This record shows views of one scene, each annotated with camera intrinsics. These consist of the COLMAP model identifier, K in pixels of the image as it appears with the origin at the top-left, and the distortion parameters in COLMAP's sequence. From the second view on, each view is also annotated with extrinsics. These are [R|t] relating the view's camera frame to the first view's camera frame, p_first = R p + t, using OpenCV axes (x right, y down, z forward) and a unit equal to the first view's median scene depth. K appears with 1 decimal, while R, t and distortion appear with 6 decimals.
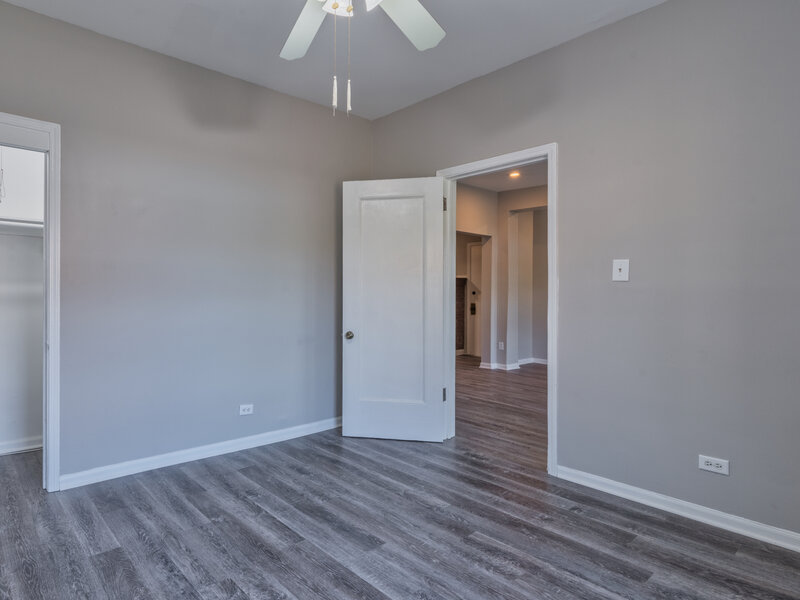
lens RADIAL K [[473.5, 0, 296.2], [0, 473.5, 284.8], [0, 0, 1]] dist [0.001682, -0.000882]
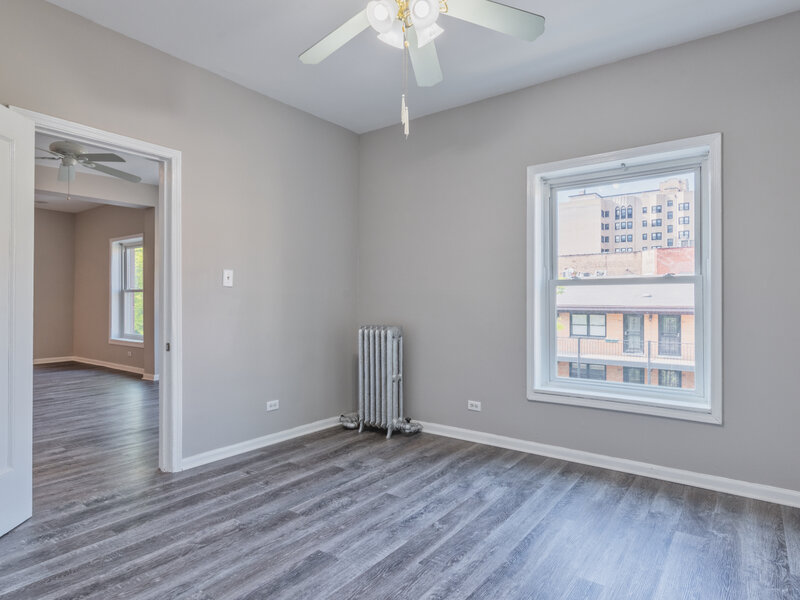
lens RADIAL K [[473.5, 0, 400.3], [0, 473.5, 303.0], [0, 0, 1]] dist [0.001682, -0.000882]
pose [[-0.285182, -0.014527, 0.958363, -0.674129], [-0.013846, 0.999843, 0.011036, 0.014718], [-0.958373, -0.010122, -0.285338, 0.951244]]
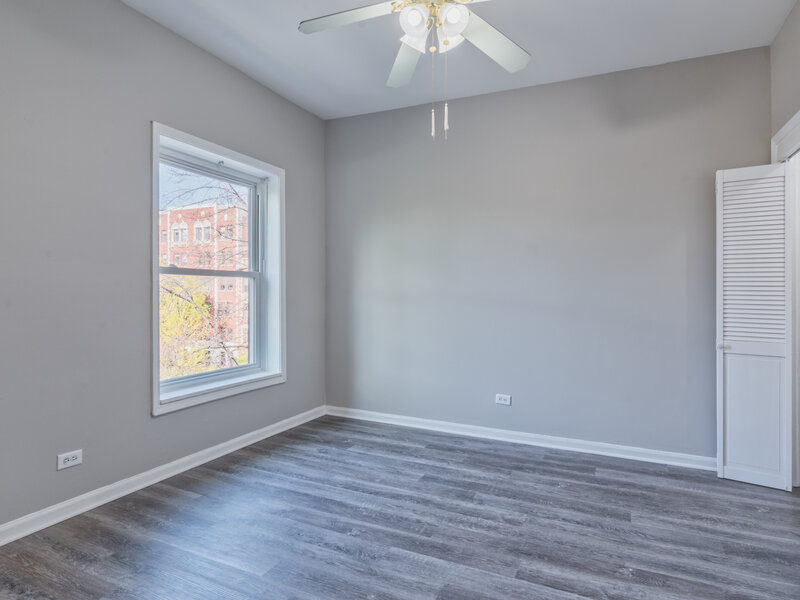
lens RADIAL K [[473.5, 0, 403.0], [0, 473.5, 298.0], [0, 0, 1]] dist [0.001682, -0.000882]
pose [[-0.876895, -0.010857, -0.480559, 0.529566], [-0.011975, 0.999928, -0.000739, 0.026721], [0.480533, 0.005107, -0.876962, 1.416808]]
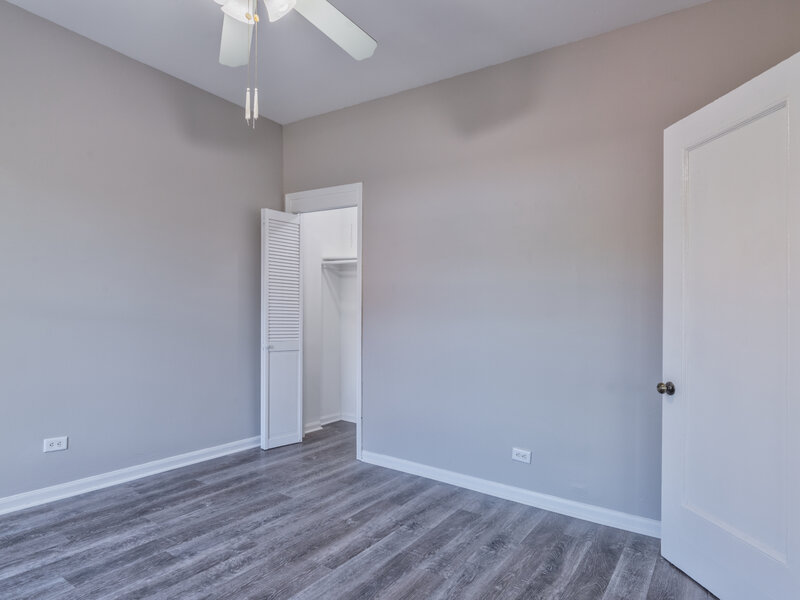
lens RADIAL K [[473.5, 0, 386.3], [0, 473.5, 311.0], [0, 0, 1]] dist [0.001682, -0.000882]
pose [[0.301936, 0.000461, -0.953328, 0.808024], [-0.010725, 0.999938, -0.002913, 0.023139], [0.953268, 0.011104, 0.301922, 0.694410]]
